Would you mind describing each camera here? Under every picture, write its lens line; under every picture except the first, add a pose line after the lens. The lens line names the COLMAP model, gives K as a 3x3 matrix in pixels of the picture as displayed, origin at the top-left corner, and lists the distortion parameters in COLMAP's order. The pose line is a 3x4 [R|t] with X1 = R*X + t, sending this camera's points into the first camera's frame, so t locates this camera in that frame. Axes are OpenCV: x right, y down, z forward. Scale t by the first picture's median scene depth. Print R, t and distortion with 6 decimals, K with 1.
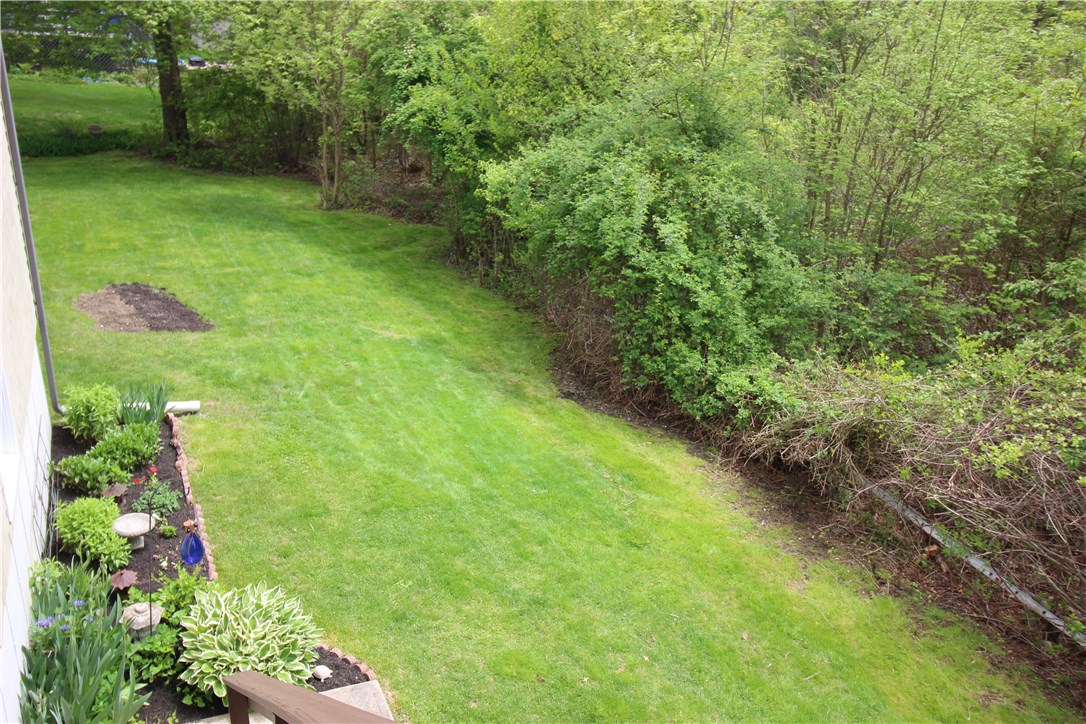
lens RADIAL K [[863.9, 0, 540.9], [0, 863.9, 365.4], [0, 0, 1]] dist [0.010070, -0.007636]
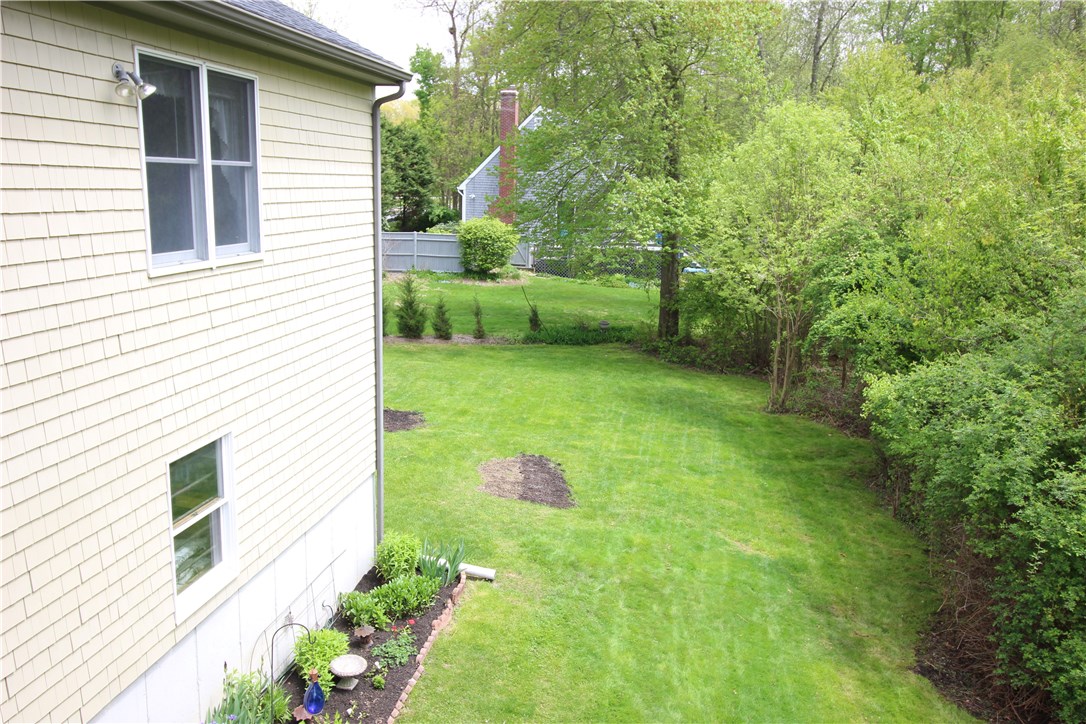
lens RADIAL K [[863.9, 0, 542.2], [0, 863.9, 355.1], [0, 0, 1]] dist [0.010070, -0.007636]
pose [[0.791713, 0.065675, -0.607353, 0.196517], [-0.210297, 0.962739, -0.170028, -0.031557], [0.573555, 0.262338, 0.776024, 0.109593]]
